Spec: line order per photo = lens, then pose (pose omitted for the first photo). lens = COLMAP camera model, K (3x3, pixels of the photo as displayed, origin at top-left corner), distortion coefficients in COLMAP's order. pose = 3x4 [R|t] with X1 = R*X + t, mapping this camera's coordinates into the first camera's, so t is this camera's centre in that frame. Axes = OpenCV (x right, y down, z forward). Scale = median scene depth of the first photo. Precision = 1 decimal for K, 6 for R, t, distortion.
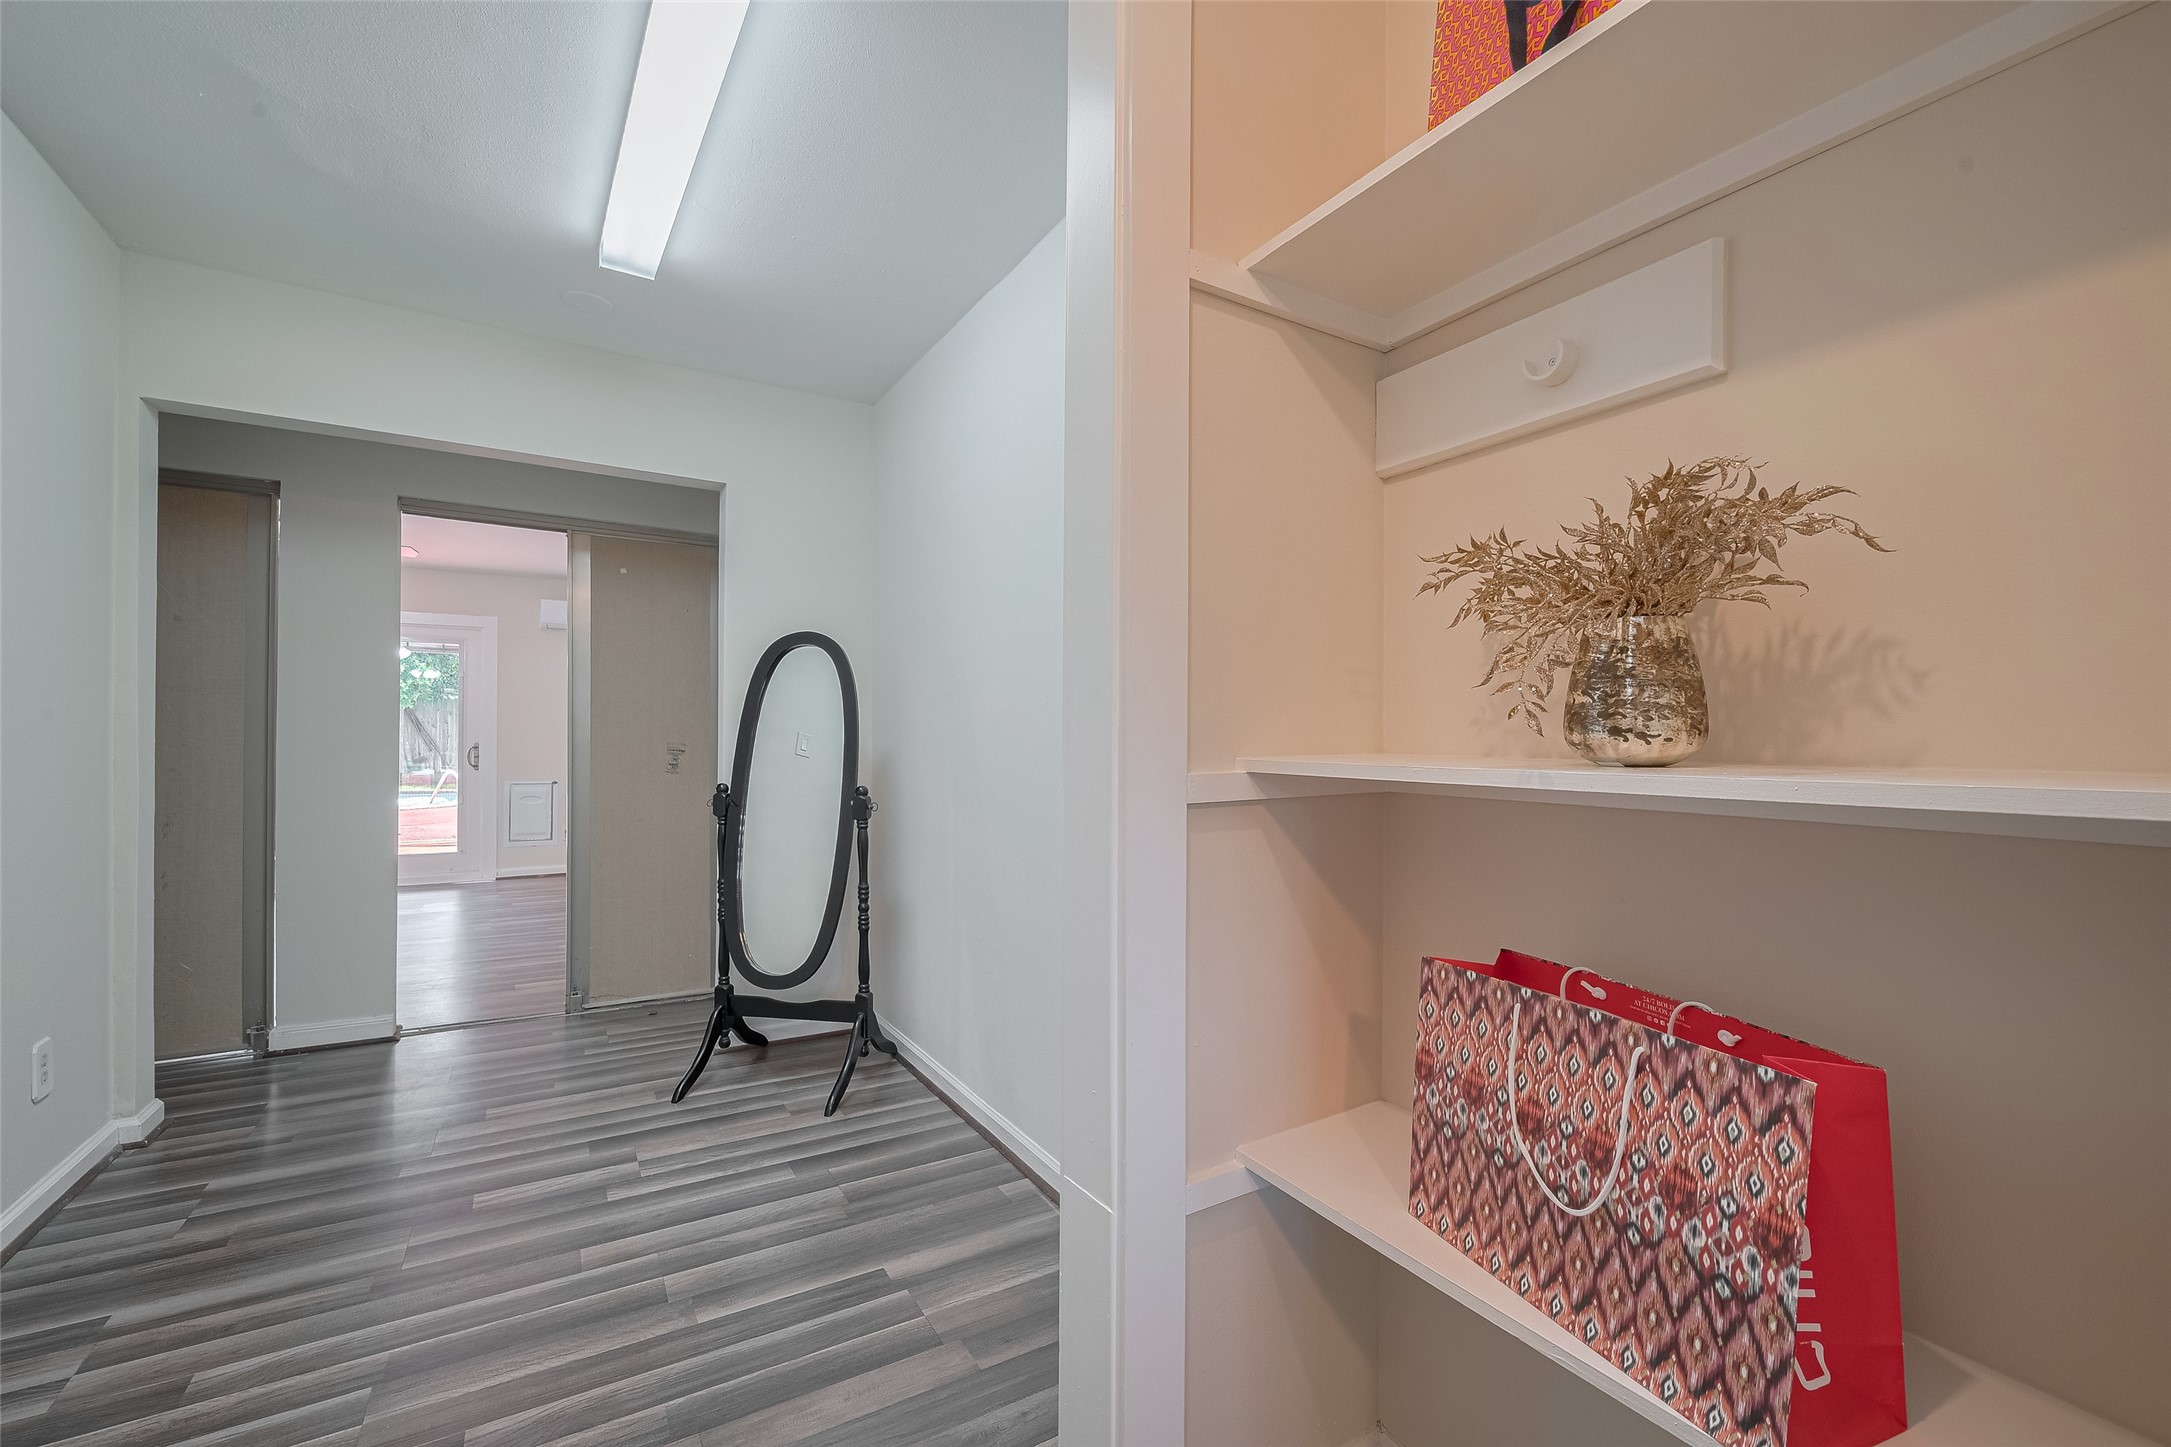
lens RADIAL K [[866.7, 0, 1100.8], [0, 866.7, 746.2], [0, 0, 1]] dist [-0.000515, 0.000060]
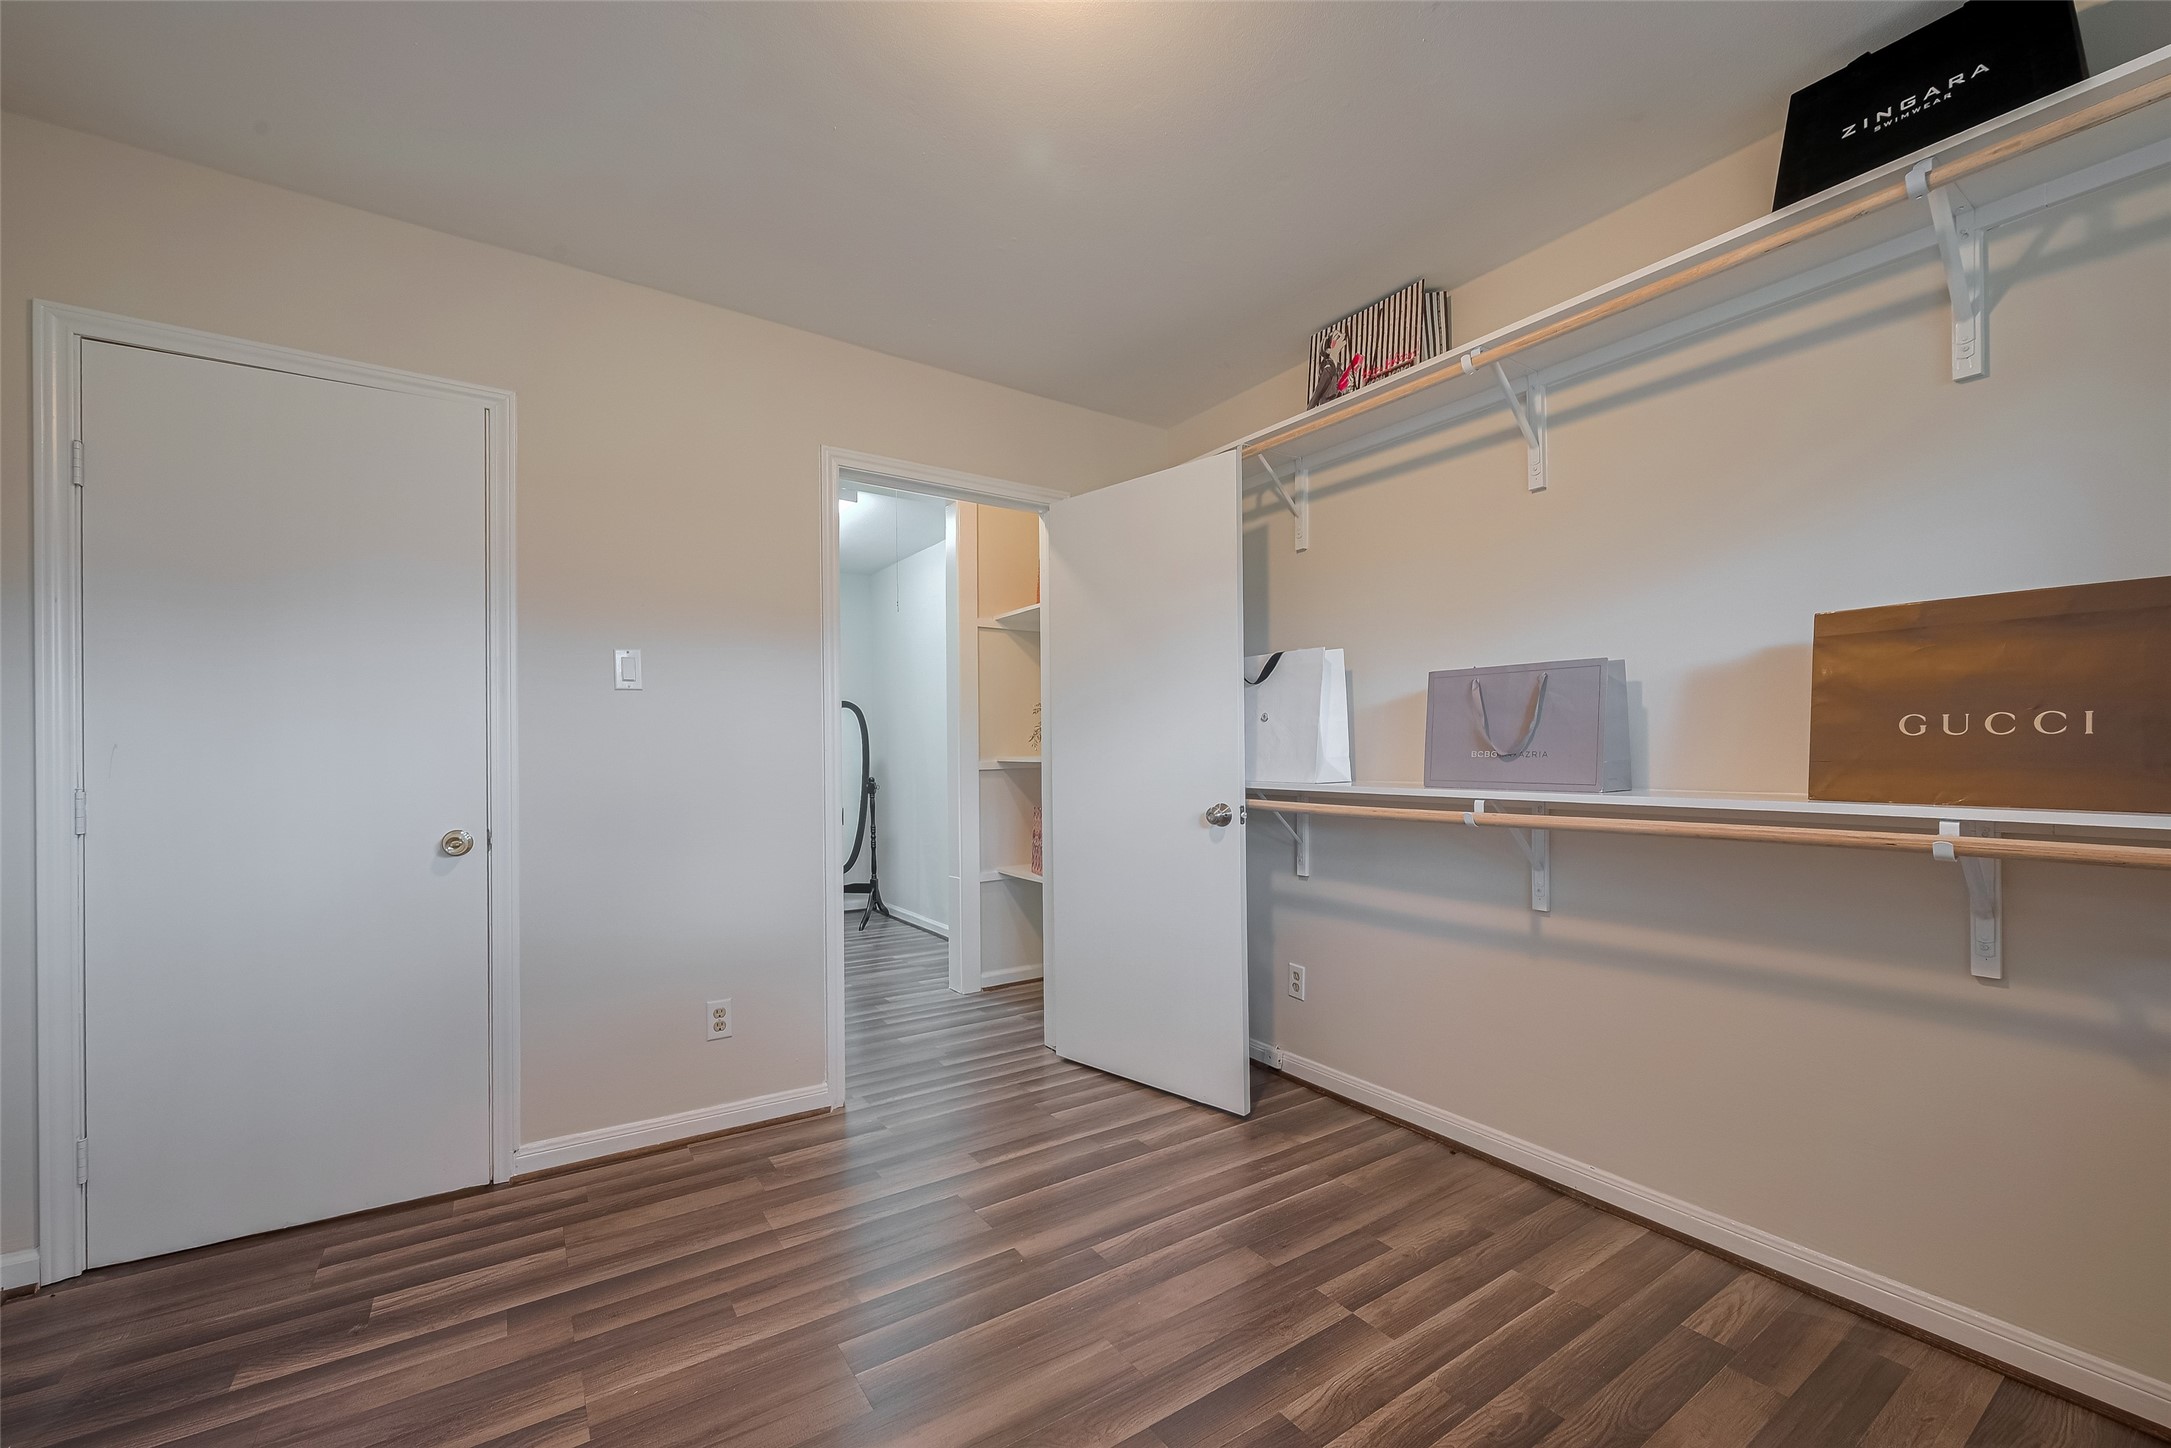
lens RADIAL K [[847.5, 0, 1087.3], [0, 847.5, 750.6], [0, 0, 1]] dist [0.000158, 0.000135]
pose [[0.999578, -0.016879, 0.023654, 0.178986], [0.017051, 0.999830, -0.007067, 0.006689], [-0.023531, 0.007467, 0.999695, -0.974135]]
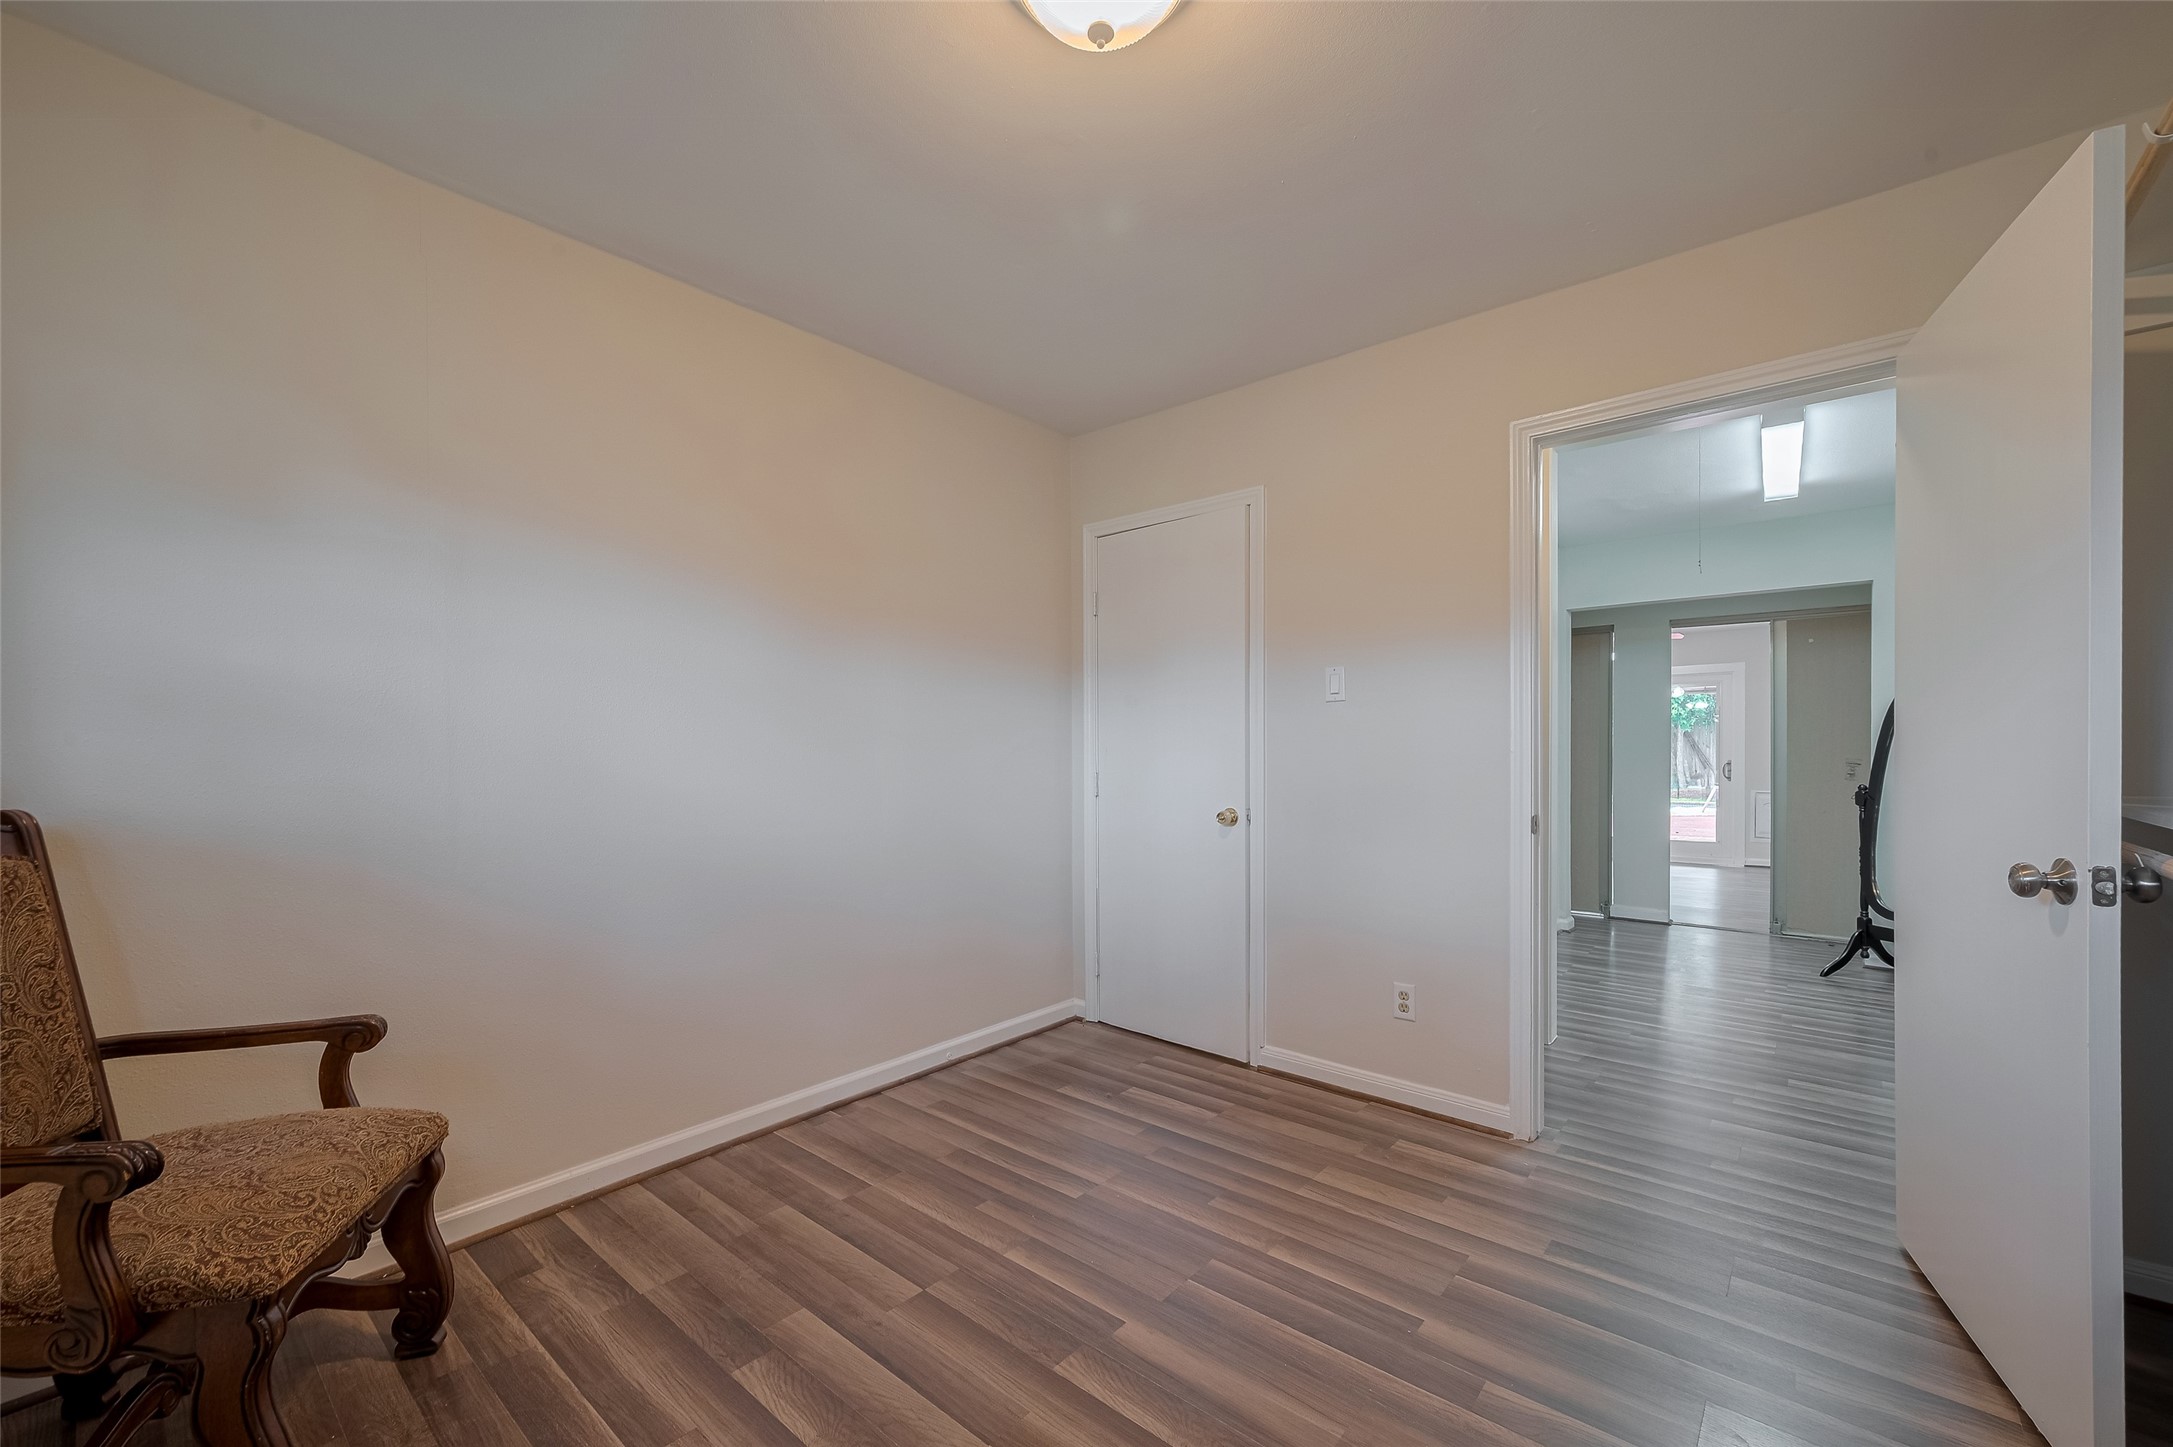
lens RADIAL K [[871.7, 0, 1123.9], [0, 871.7, 763.5], [0, 0, 1]] dist [0.000562, 0.000119]
pose [[0.315987, -0.003005, -0.948759, 0.603068], [0.001223, 0.999995, -0.002760, 0.008923], [0.948763, -0.000288, 0.315990, -0.711720]]
